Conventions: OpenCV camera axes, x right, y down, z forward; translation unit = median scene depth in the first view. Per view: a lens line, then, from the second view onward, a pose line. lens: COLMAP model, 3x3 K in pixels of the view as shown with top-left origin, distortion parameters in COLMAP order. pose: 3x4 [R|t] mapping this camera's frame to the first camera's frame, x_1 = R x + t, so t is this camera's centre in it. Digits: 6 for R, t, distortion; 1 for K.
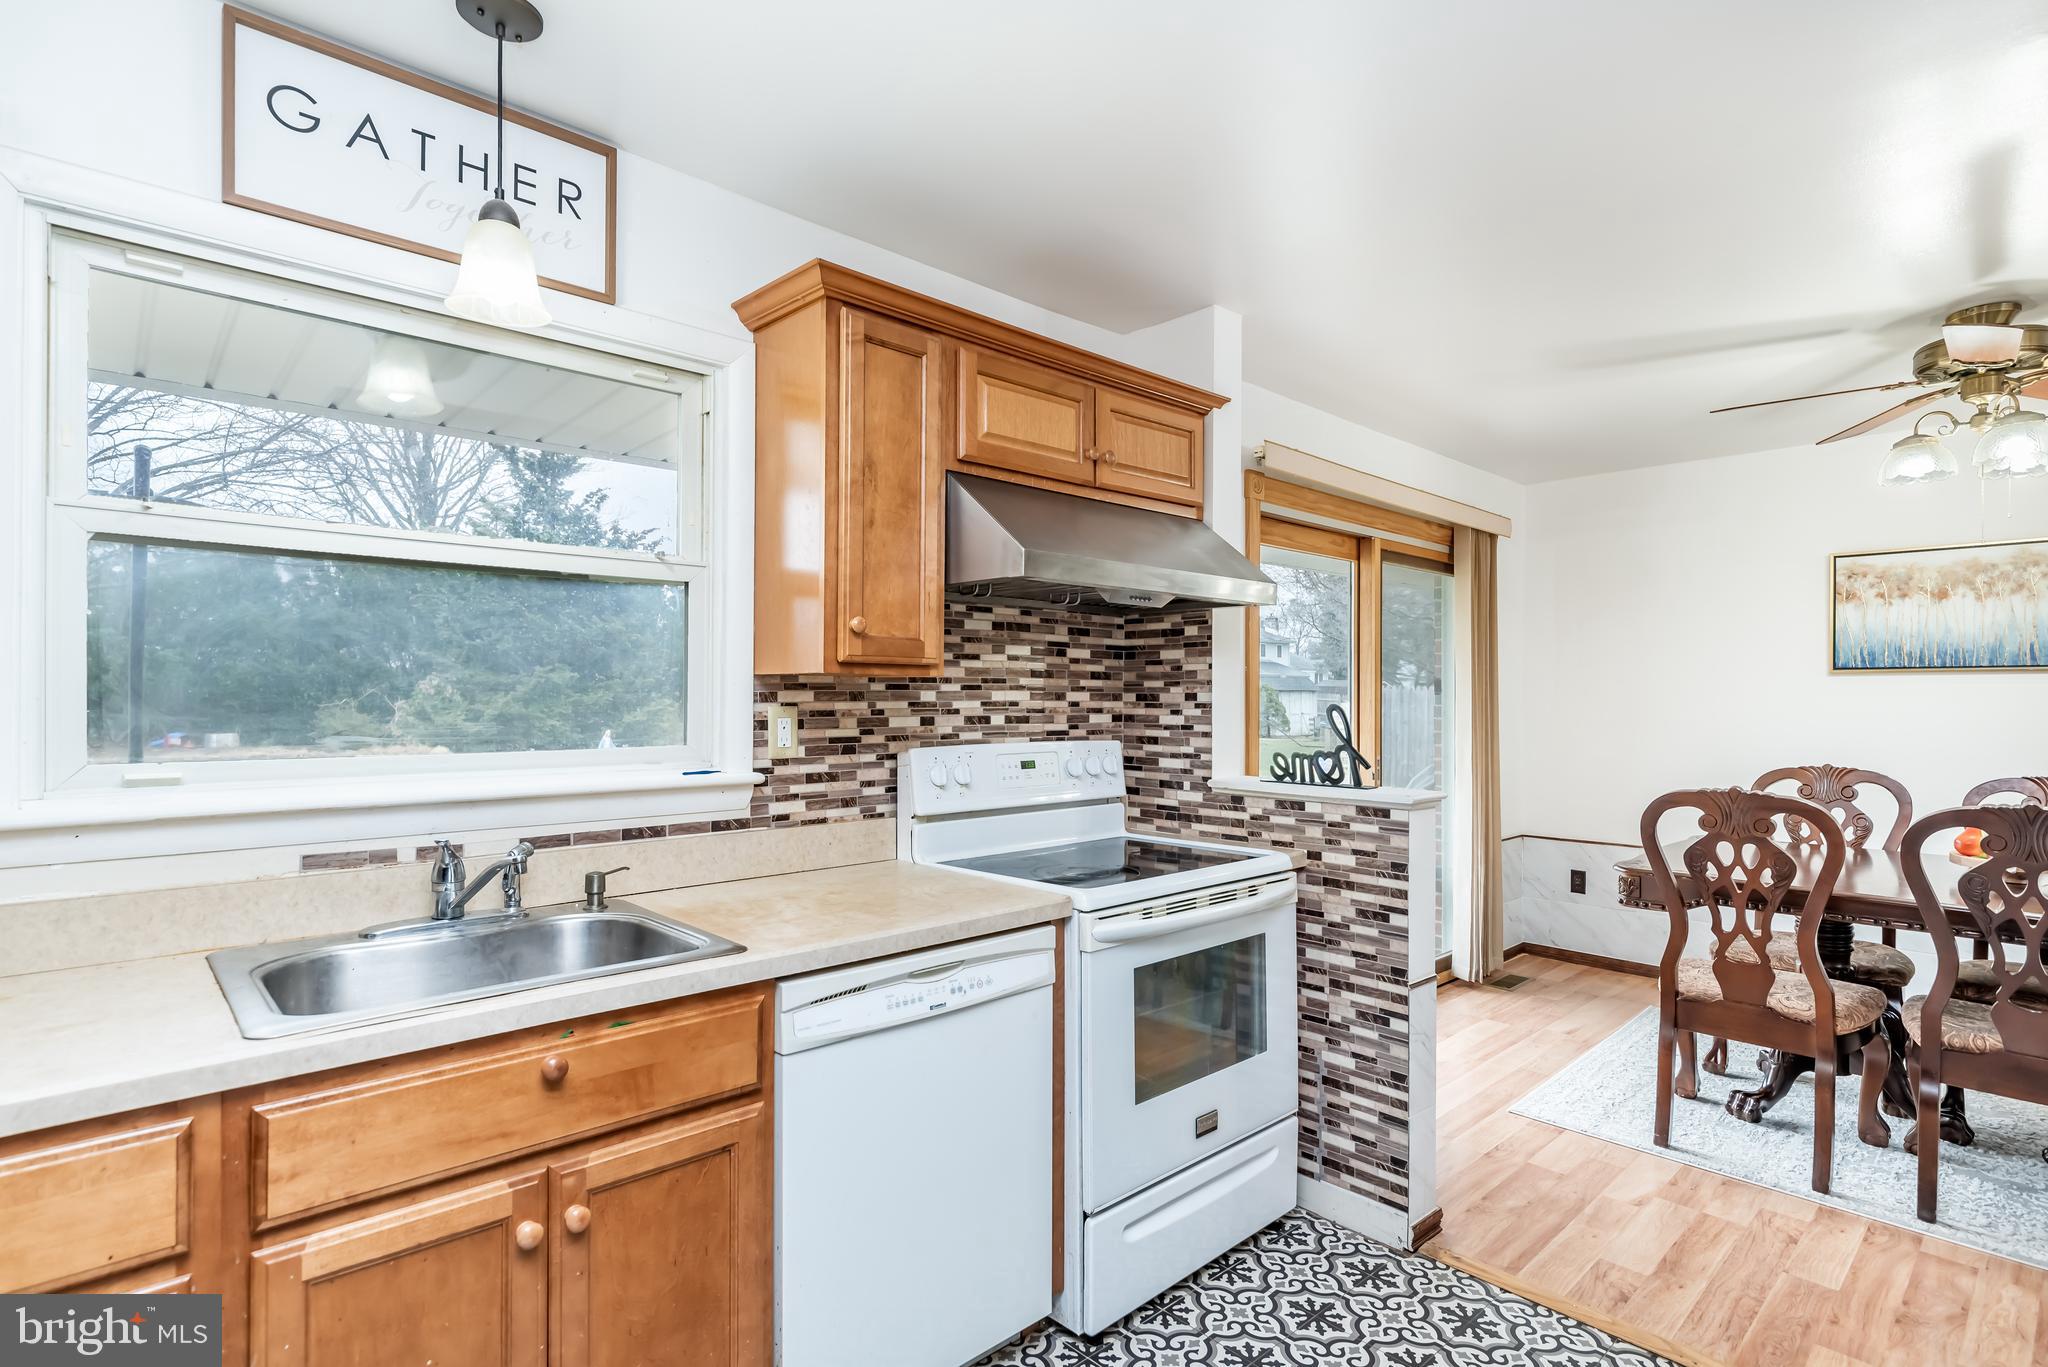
lens RADIAL K [[1006.2, 0, 1028.4], [0, 1006.2, 697.3], [0, 0, 1]] dist [0.001964, 0.000019]
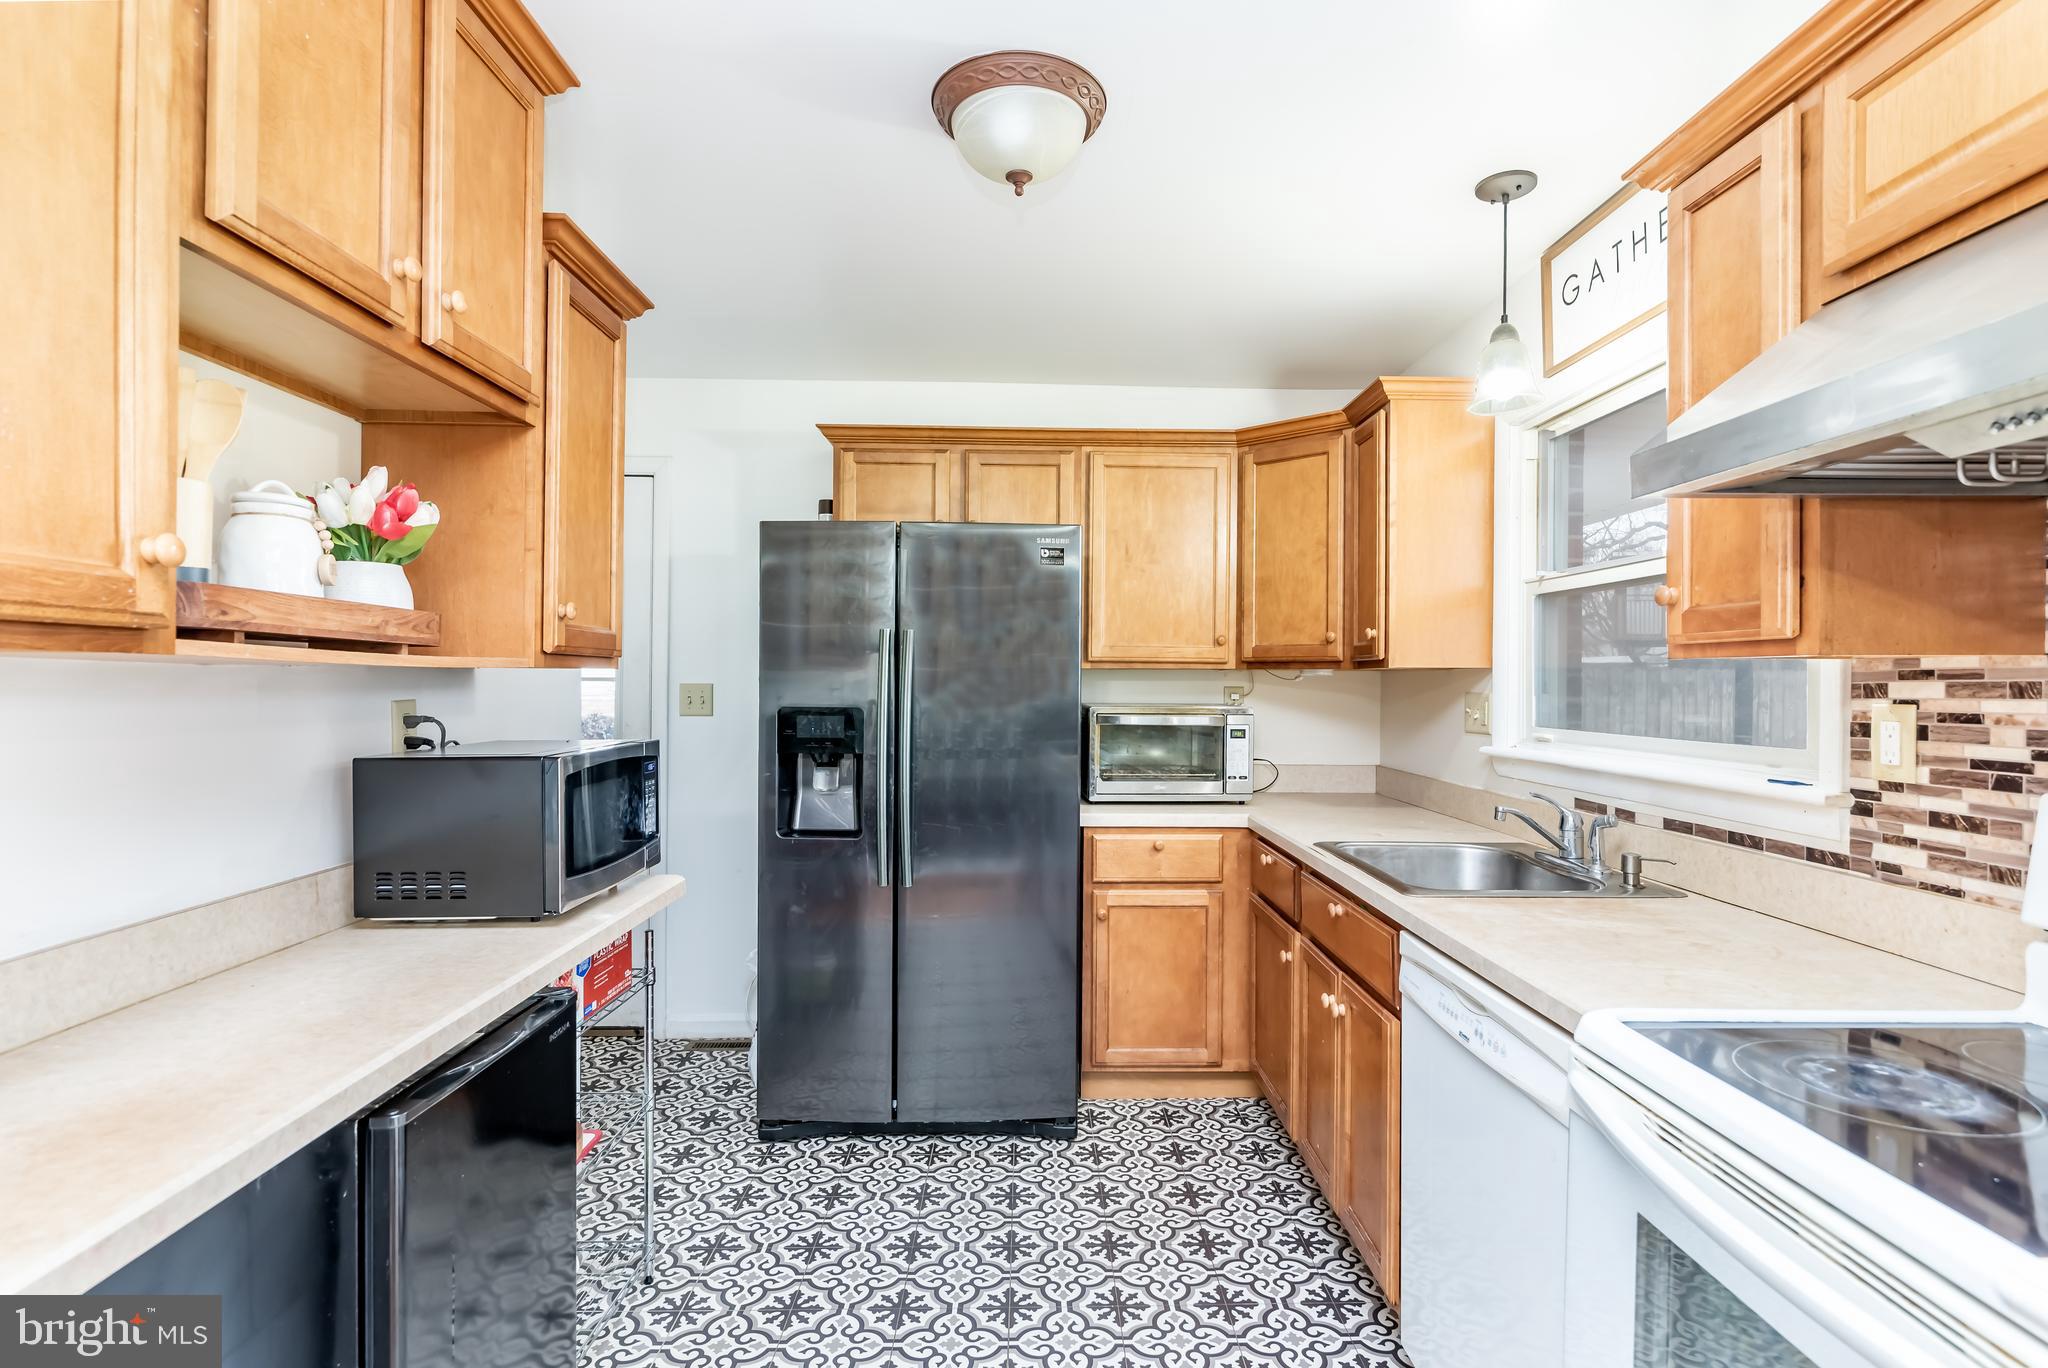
lens RADIAL K [[1006.9, 0, 1122.7], [0, 1006.9, 680.8], [0, 0, 1]] dist [0.011347, 0.000253]
pose [[-0.600471, -0.006468, -0.799620, 0.554653], [-0.004852, 0.999978, -0.004445, -0.001440], [0.799632, 0.001210, -0.600490, 0.896227]]
